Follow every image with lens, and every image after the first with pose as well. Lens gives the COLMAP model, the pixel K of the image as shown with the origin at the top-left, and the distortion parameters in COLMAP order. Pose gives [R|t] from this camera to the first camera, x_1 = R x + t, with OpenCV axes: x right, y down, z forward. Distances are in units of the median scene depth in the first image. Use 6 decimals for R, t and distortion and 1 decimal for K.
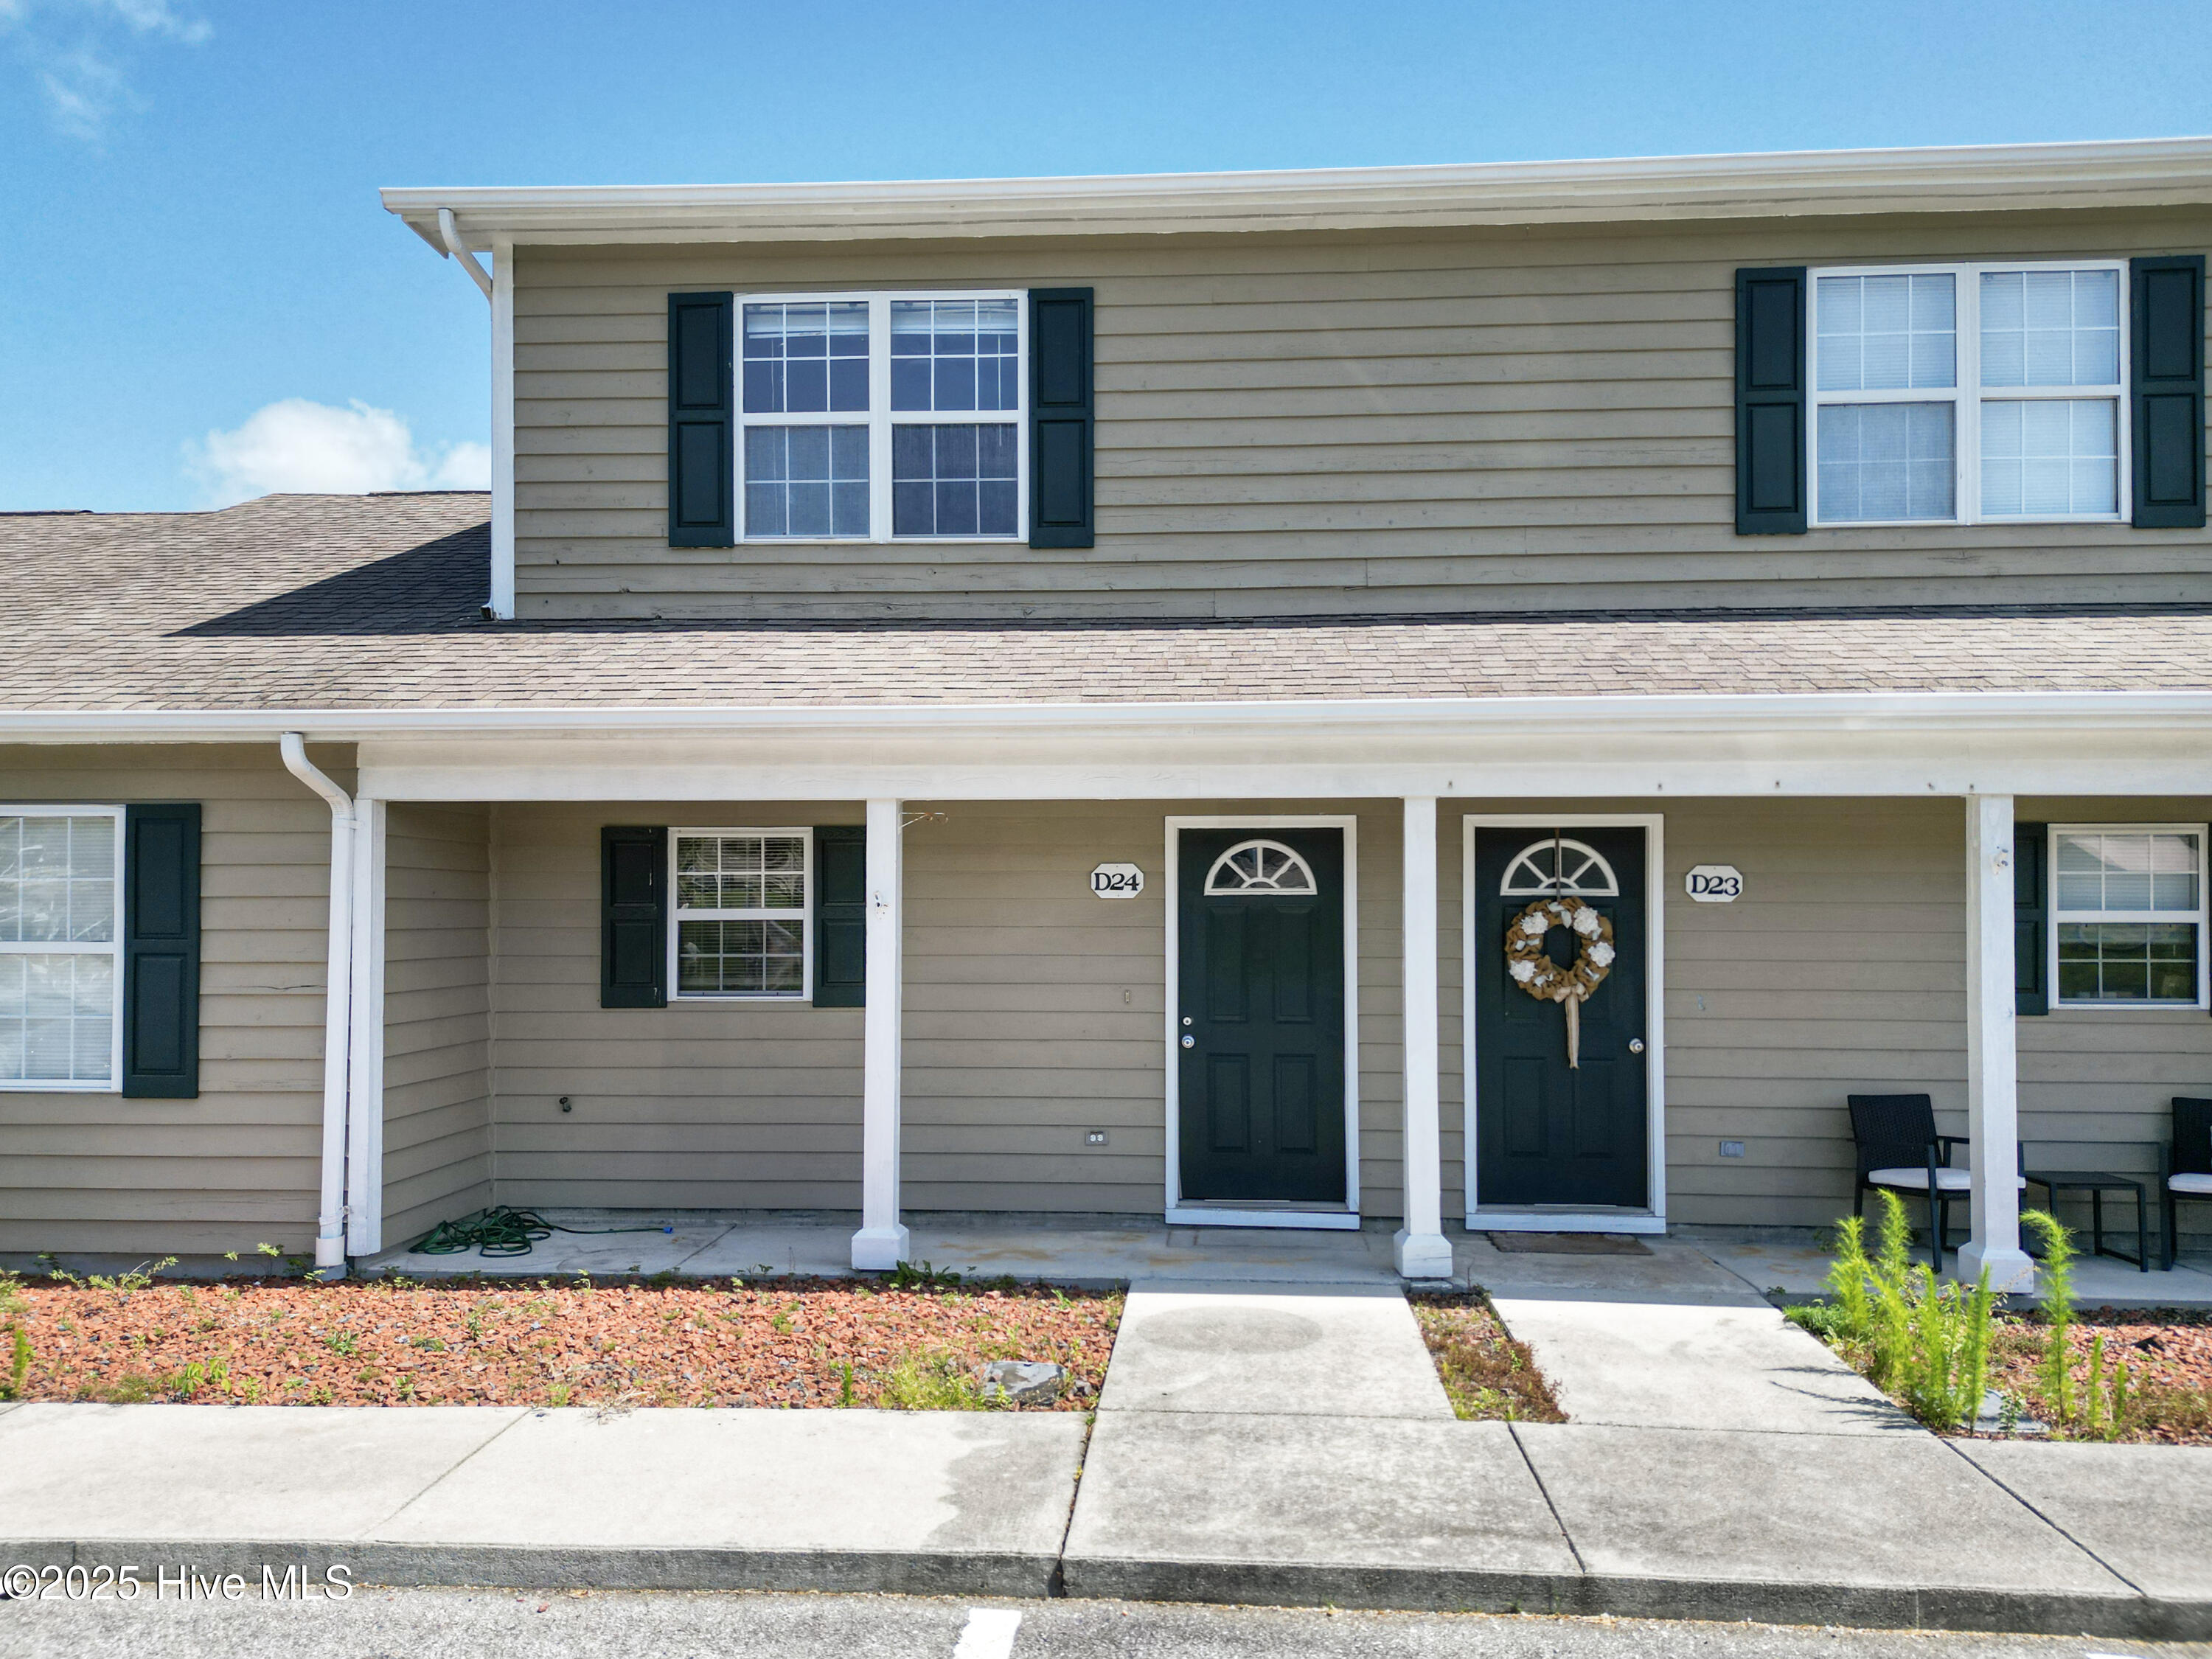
lens RADIAL K [[1699.2, 0, 1120.5], [0, 1699.2, 828.8], [0, 0, 1]] dist [0.011069, -0.003483]
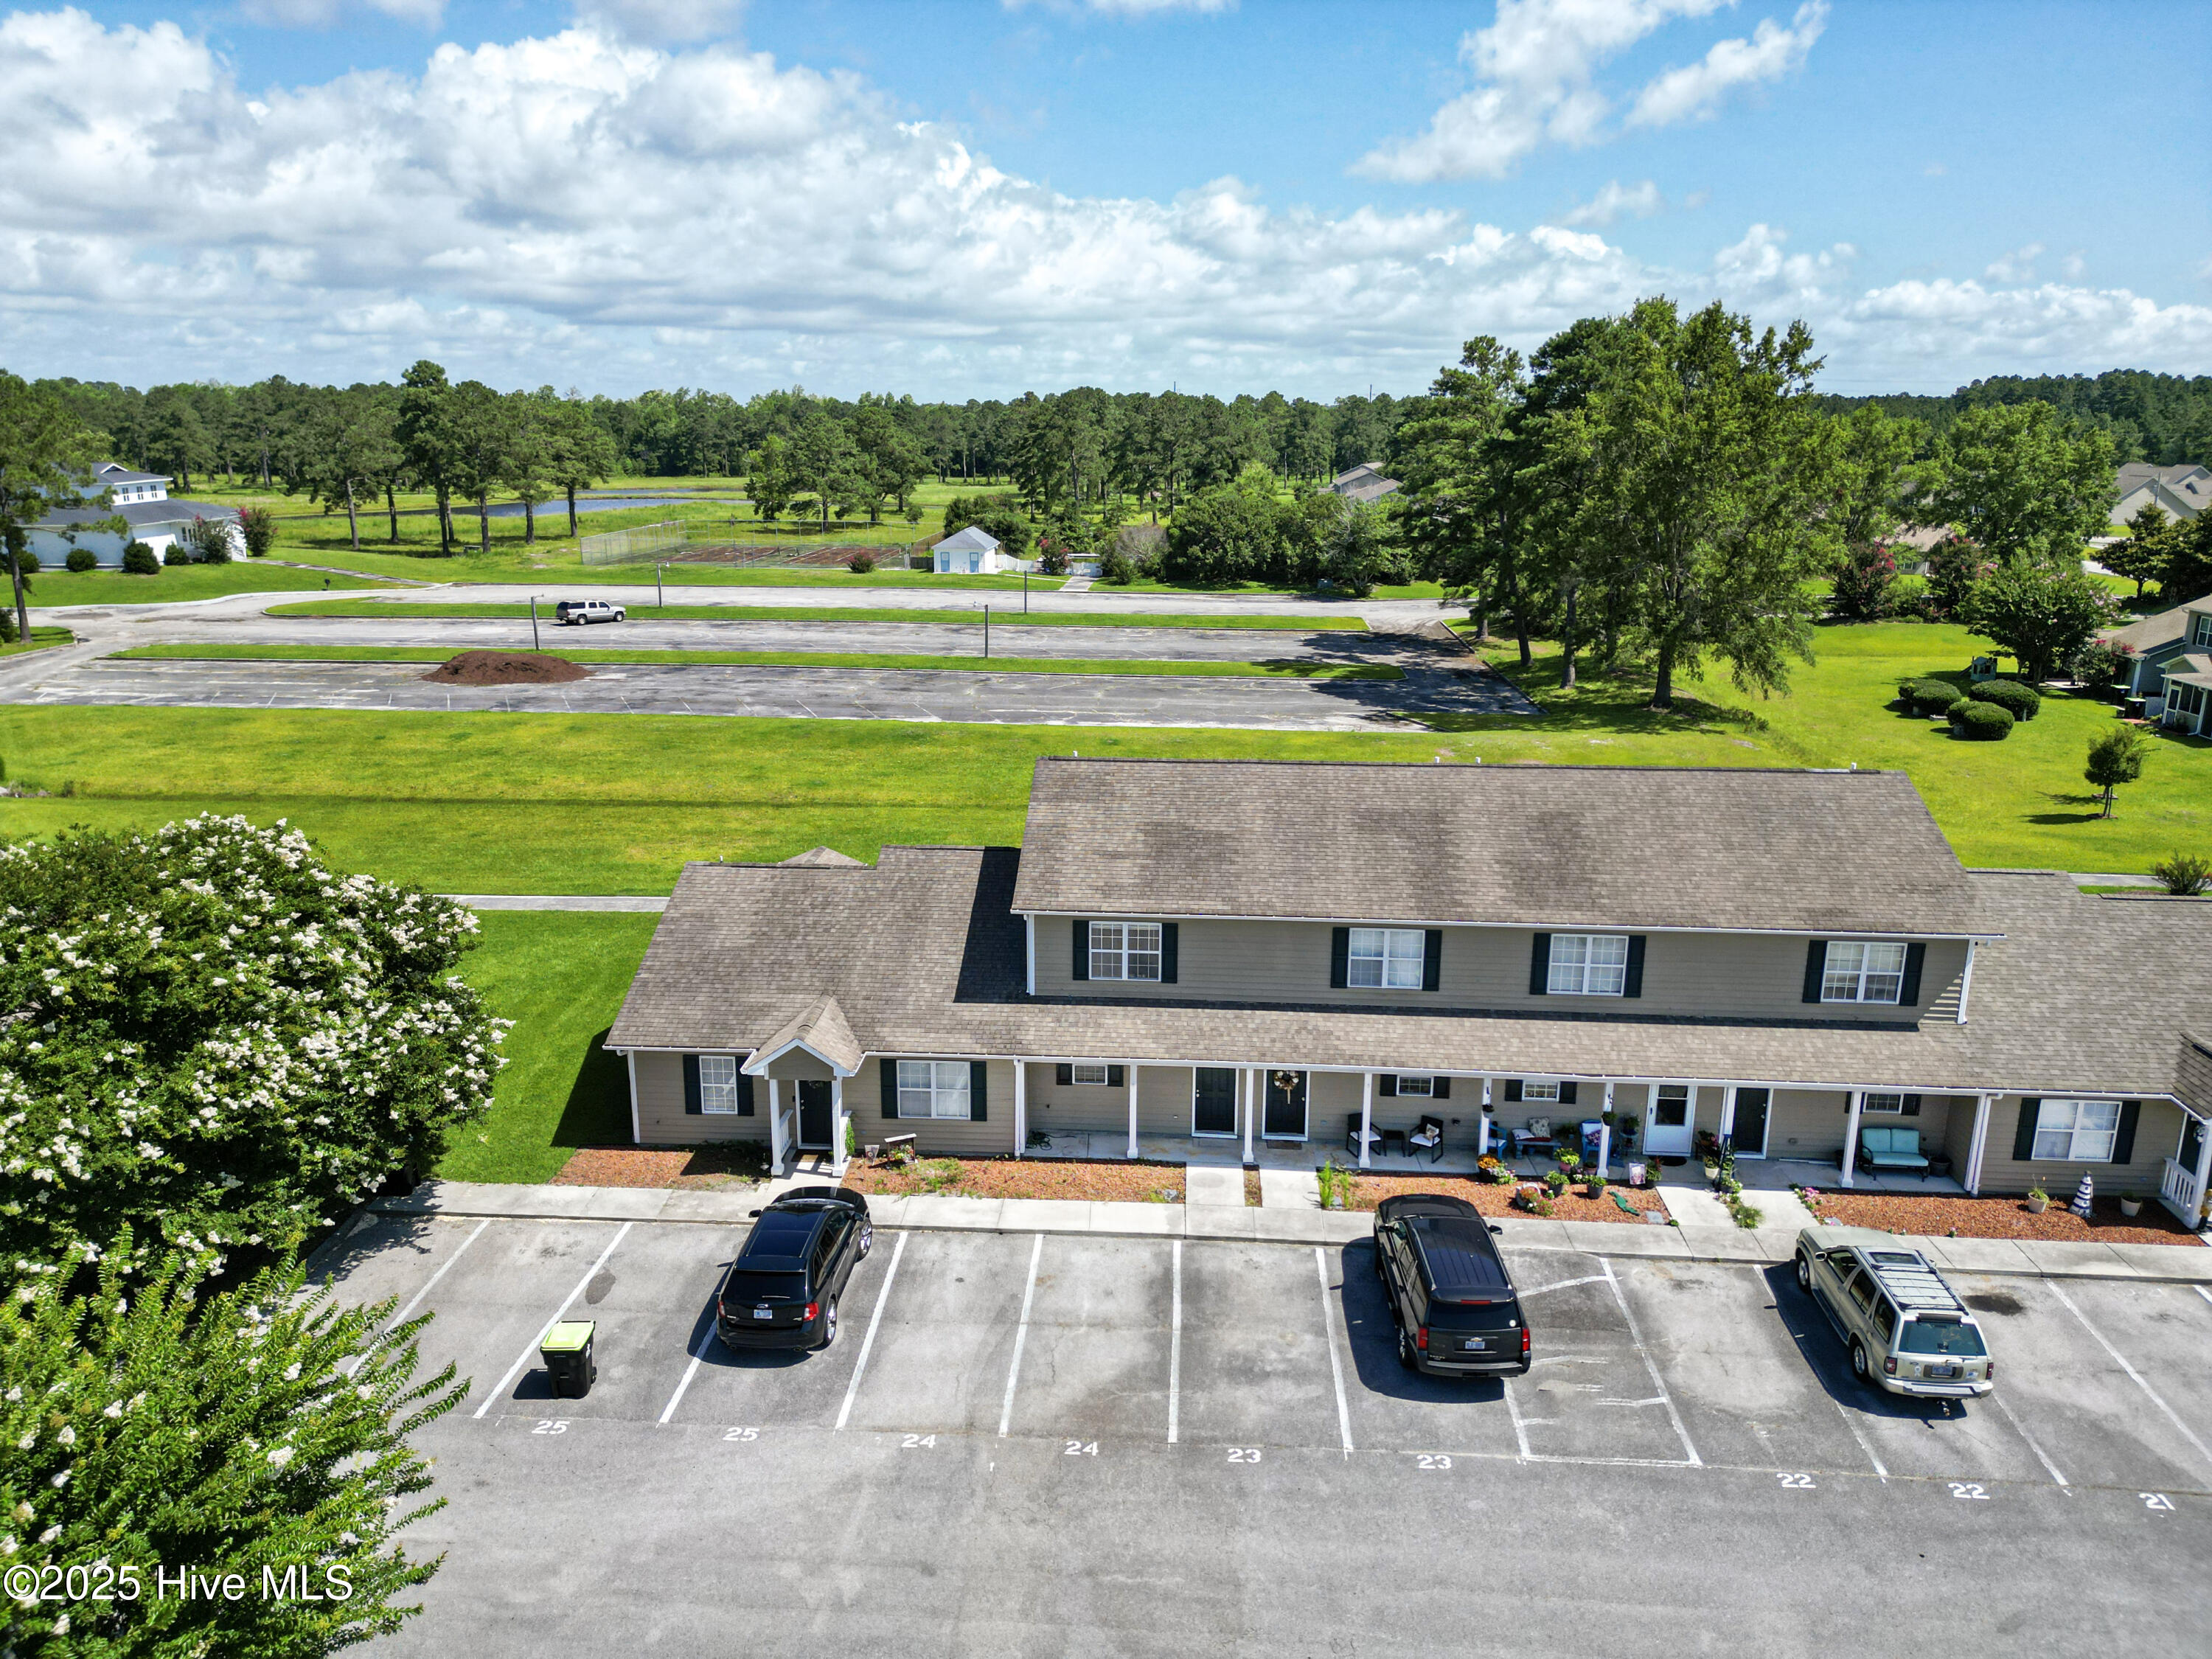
lens RADIAL K [[1624.4, 0, 1099.6], [0, 1624.4, 825.7], [0, 0, 1]] dist [0.086574, -0.078536]
pose [[0.999994, 0.001060, 0.003231, -0.249576], [-0.001977, 0.954313, 0.298802, -1.959606], [-0.002766, -0.298806, 0.954310, -3.033550]]
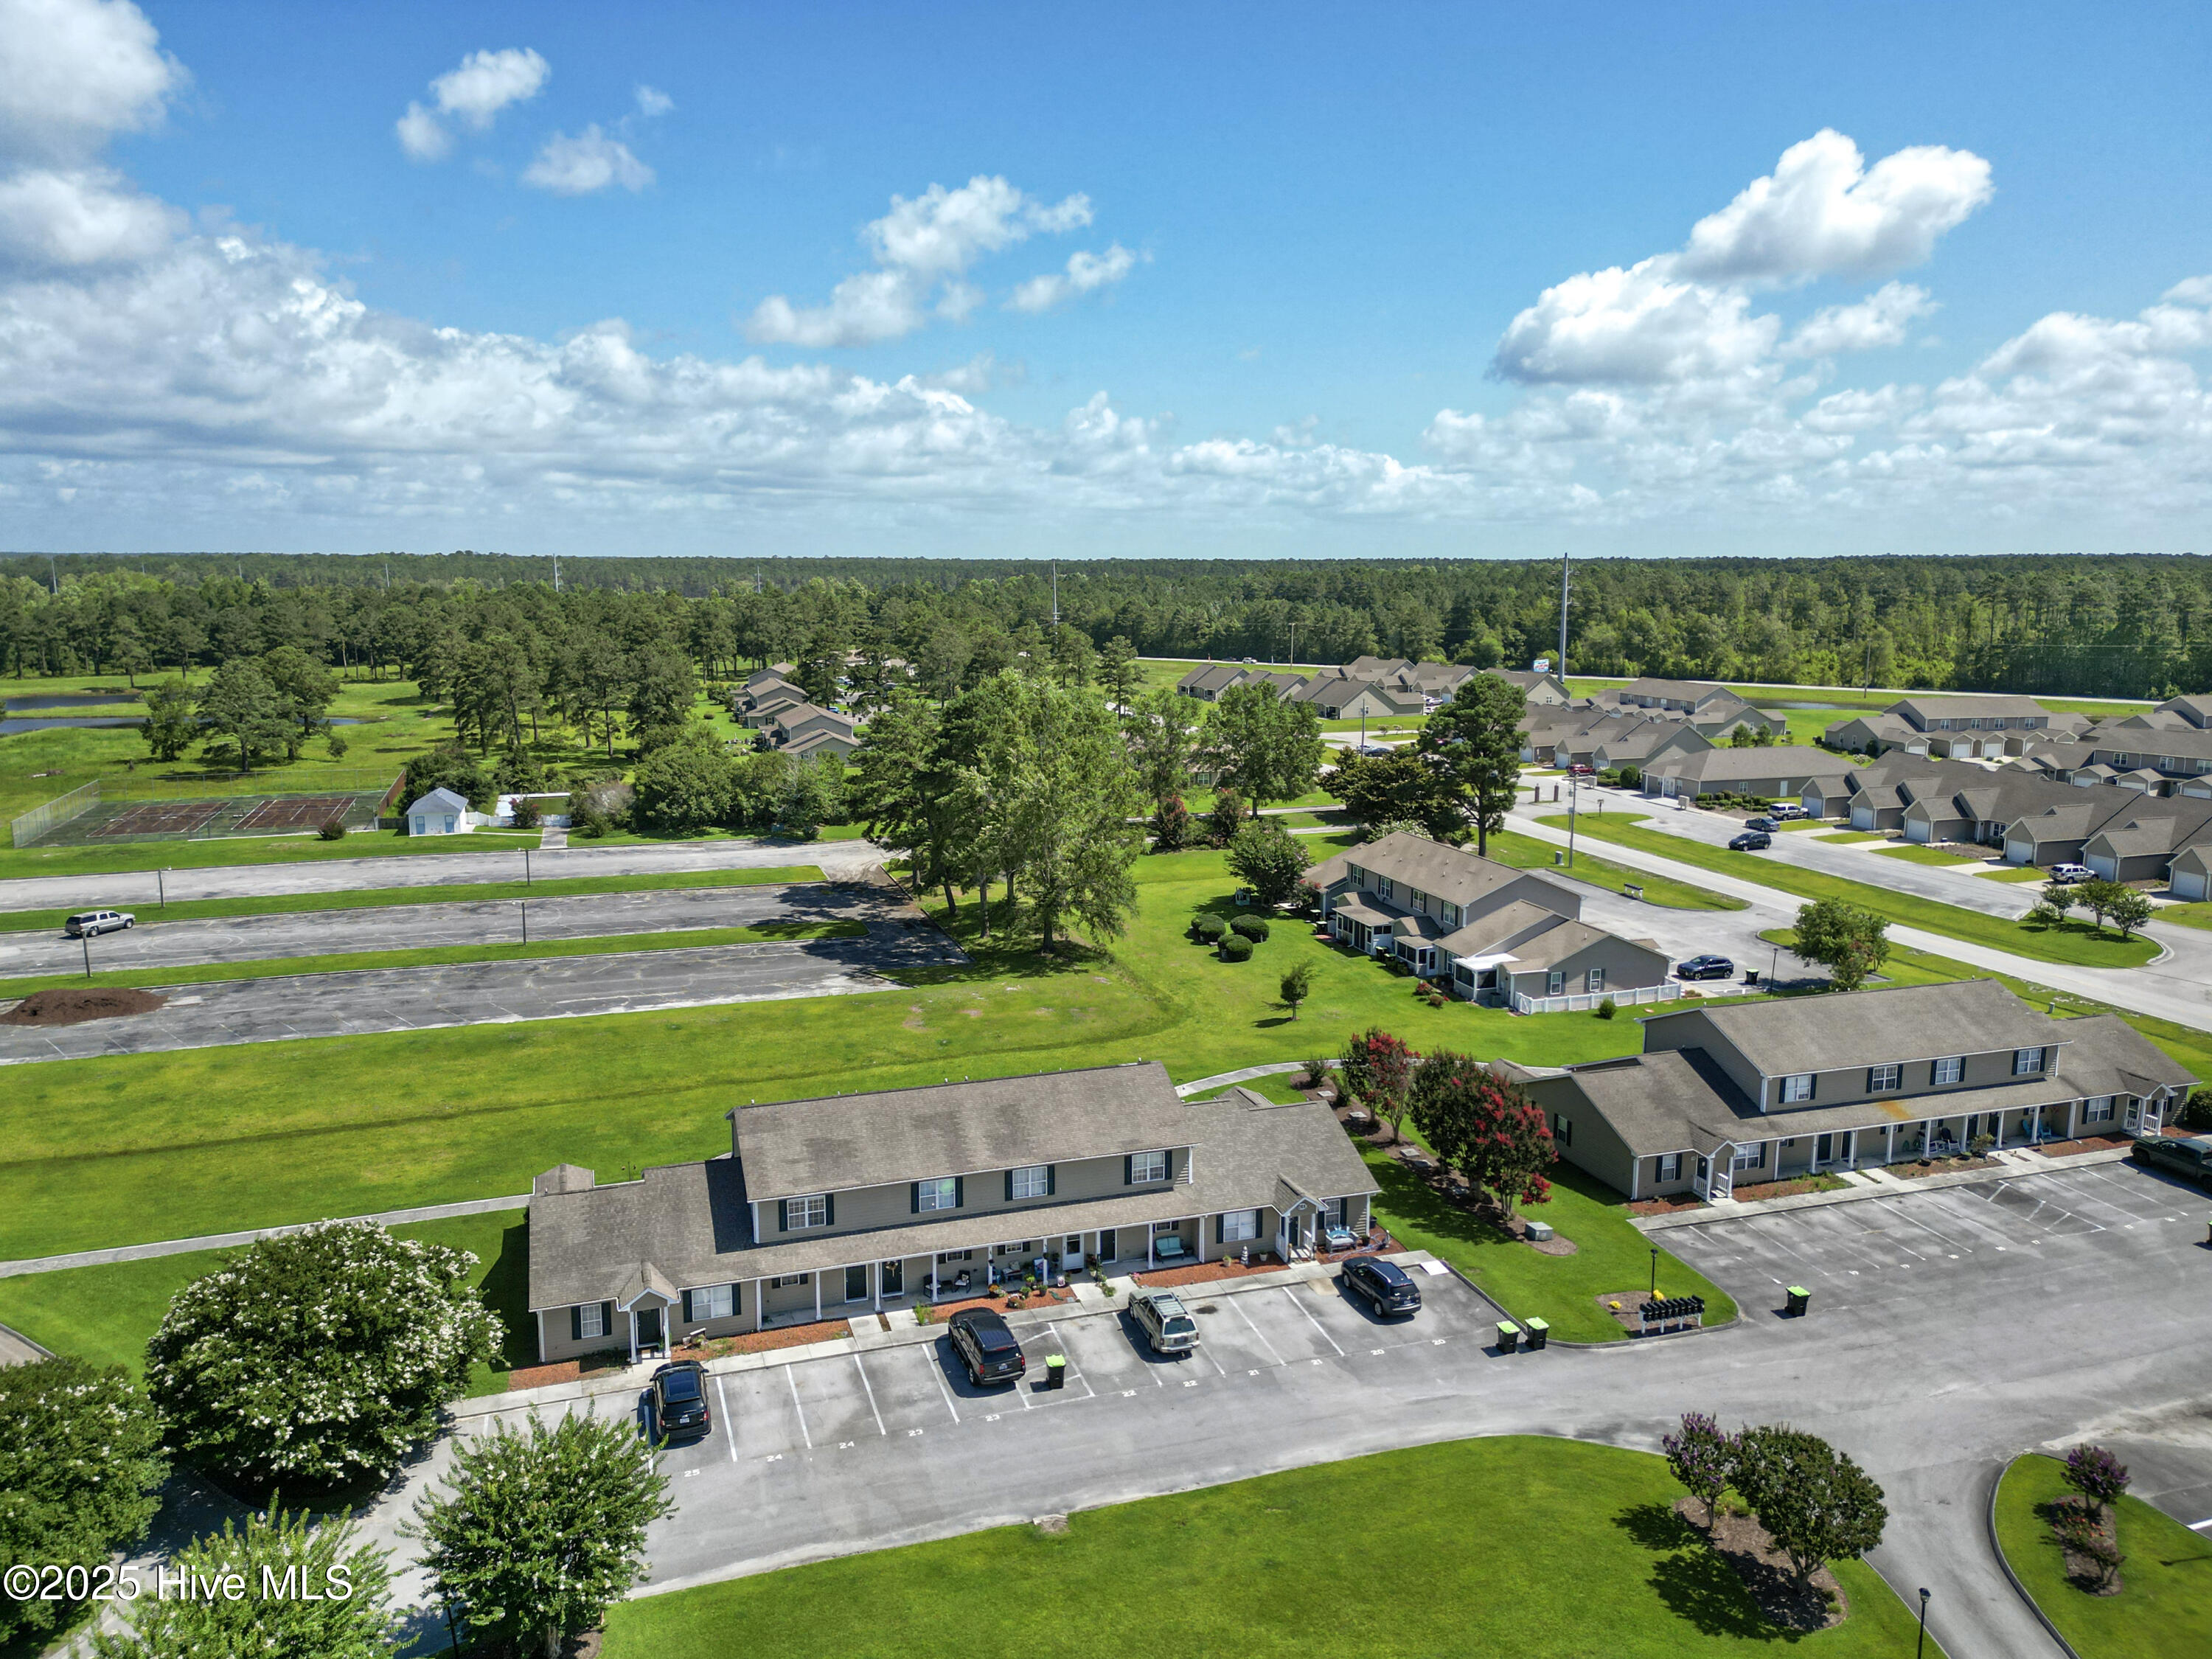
lens RADIAL K [[1624.4, 0, 1120.7], [0, 1624.4, 823.6], [0, 0, 1]] dist [0.086574, -0.078536]
pose [[0.926568, -0.068821, 0.369777, -1.720789], [-0.013349, 0.976482, 0.215185, -4.271815], [-0.375890, -0.204320, 0.903858, -7.067405]]
